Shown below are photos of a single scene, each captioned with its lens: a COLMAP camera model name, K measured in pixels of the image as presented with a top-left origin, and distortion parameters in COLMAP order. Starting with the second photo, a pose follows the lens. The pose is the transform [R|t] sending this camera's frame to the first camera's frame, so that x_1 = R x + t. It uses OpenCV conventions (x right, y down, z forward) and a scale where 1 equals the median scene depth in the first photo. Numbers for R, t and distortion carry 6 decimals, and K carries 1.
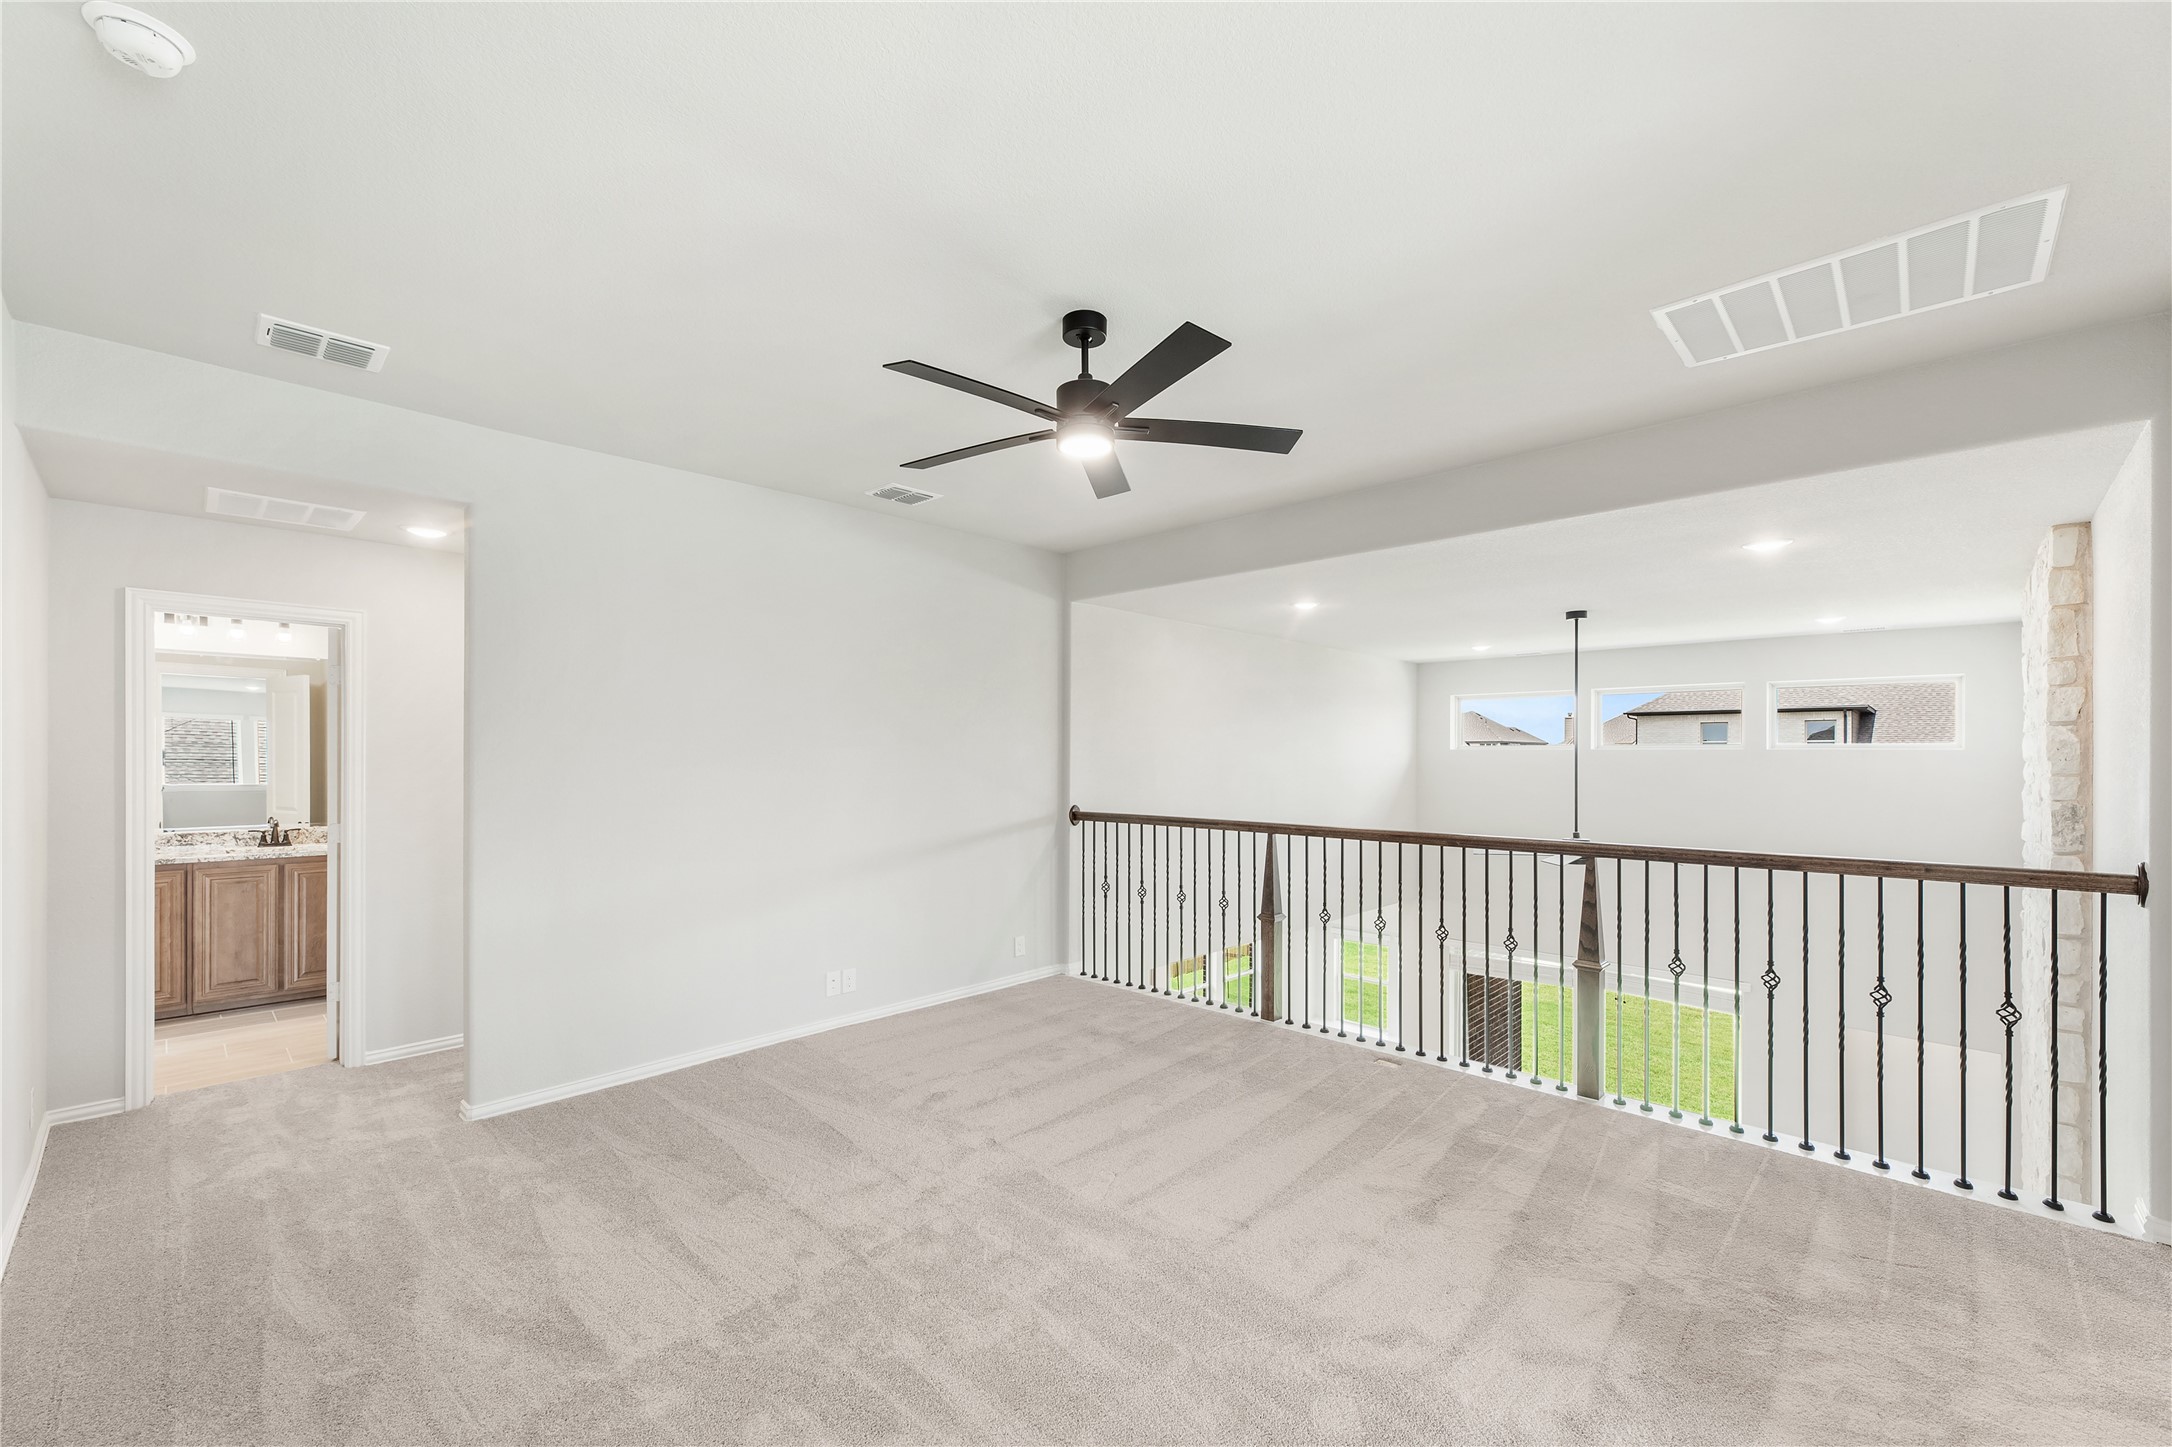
lens RADIAL K [[887.5, 0, 1084.3], [0, 887.5, 771.2], [0, 0, 1]] dist [0.003064, 0.000364]
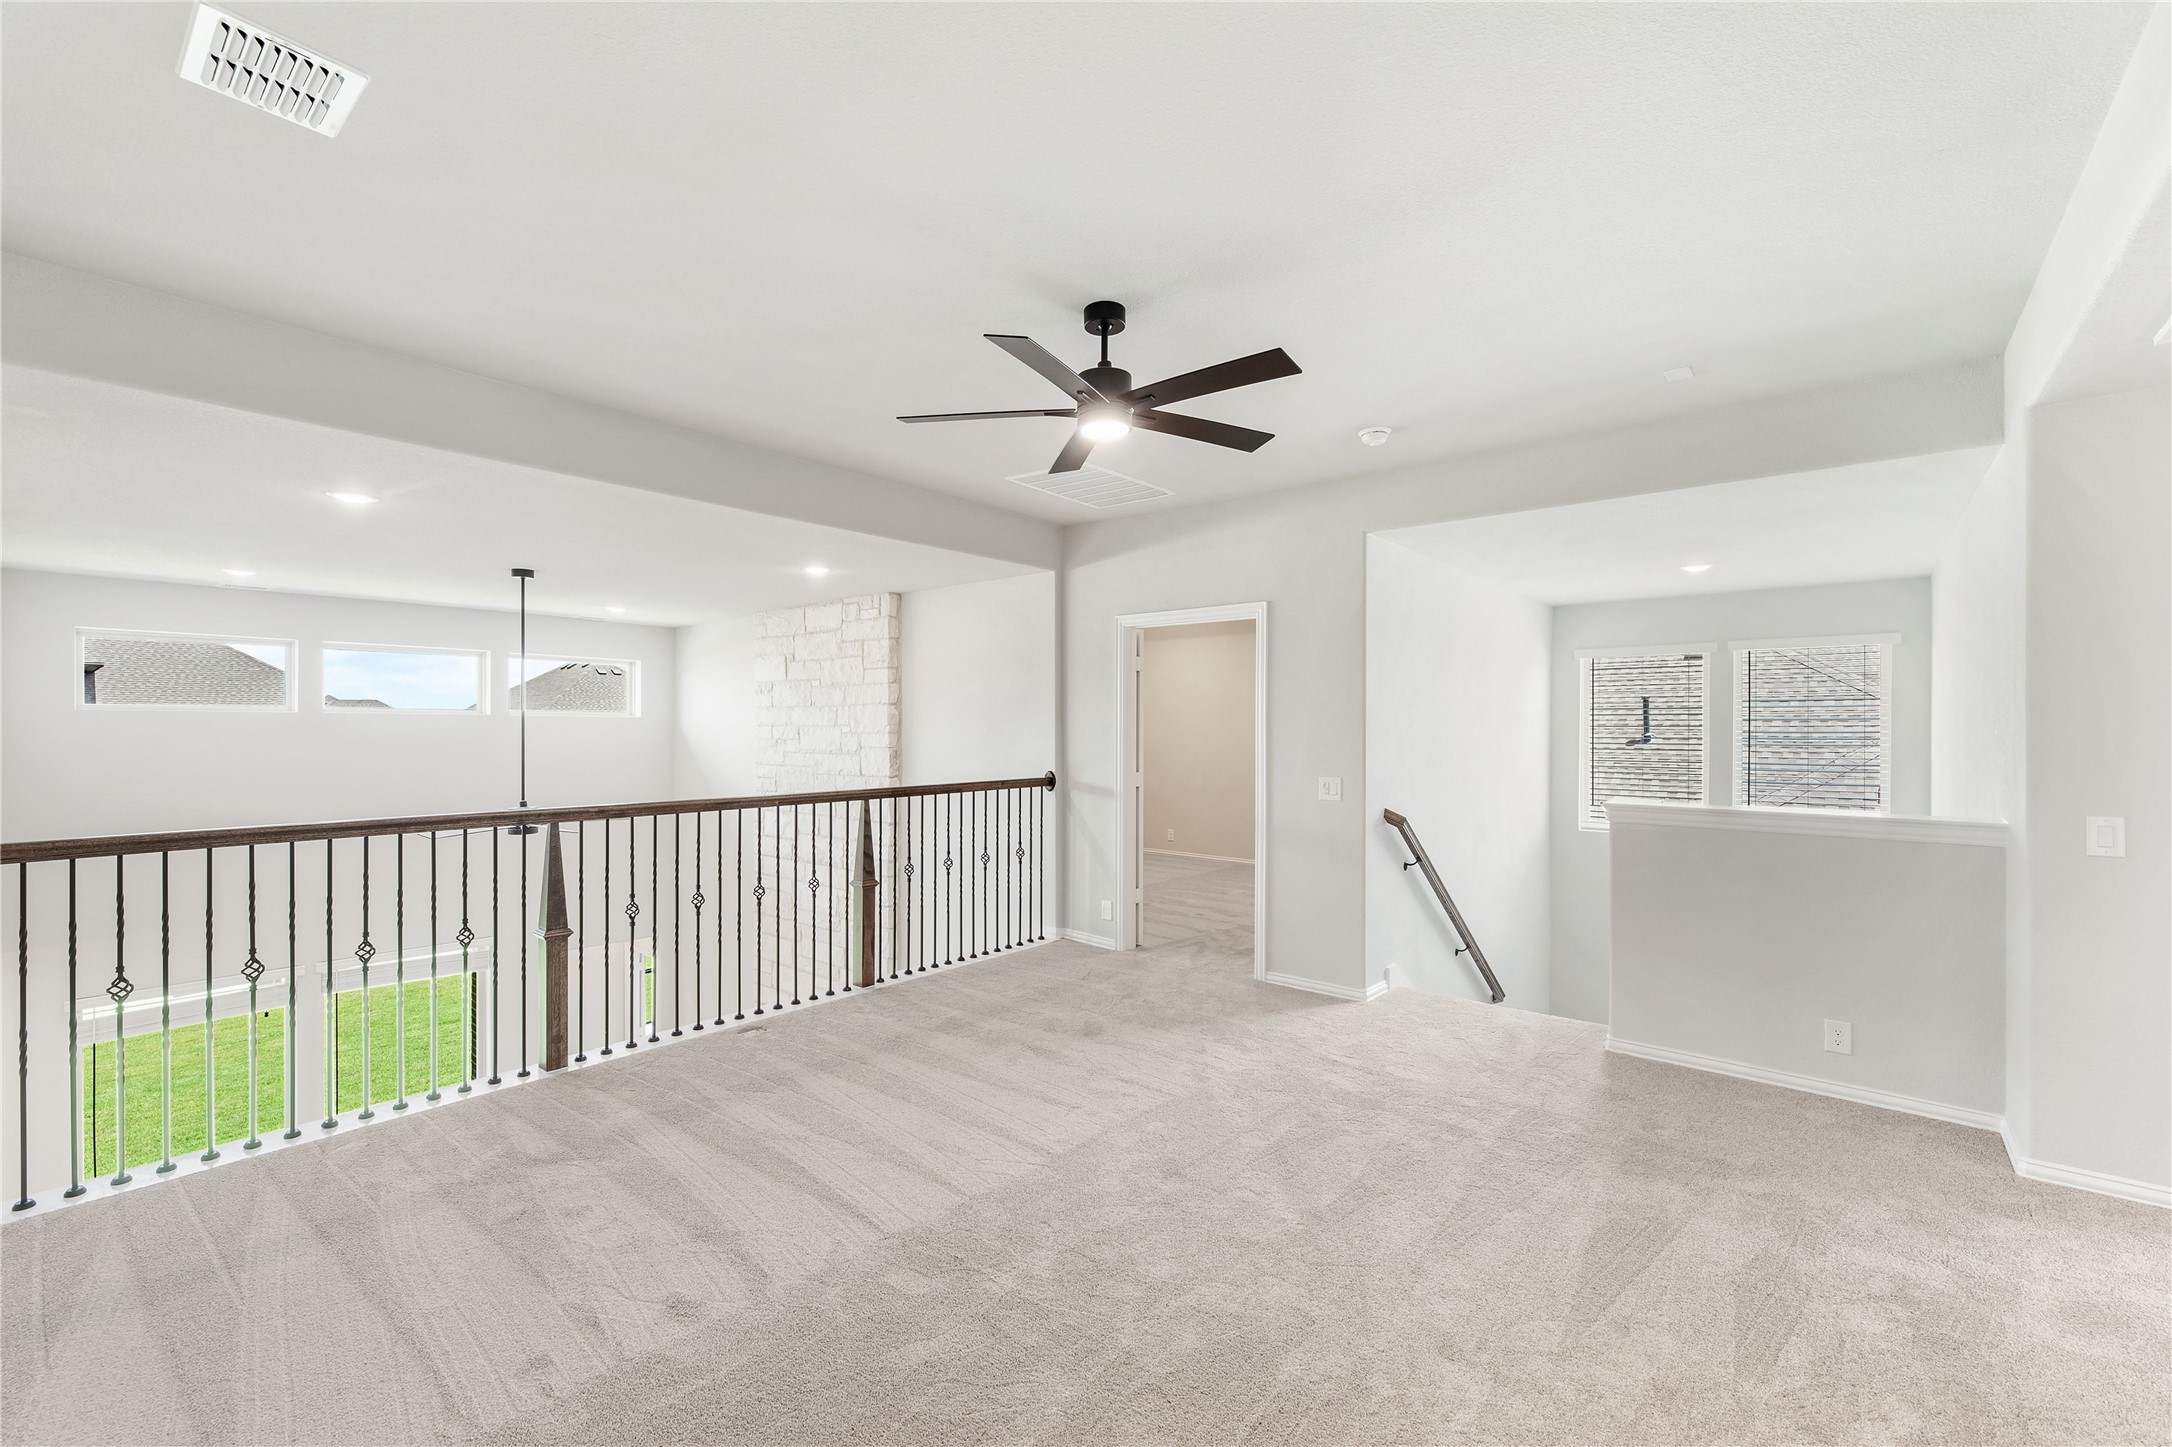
lens RADIAL K [[913.4, 0, 1086.0], [0, 913.4, 723.5], [0, 0, 1]] dist [0.020186, -0.000103]
pose [[-0.058636, -0.002060, 0.998277, -0.650489], [0.014090, 0.999897, 0.002891, -0.012156], [-0.998180, 0.014235, -0.058601, 0.631403]]
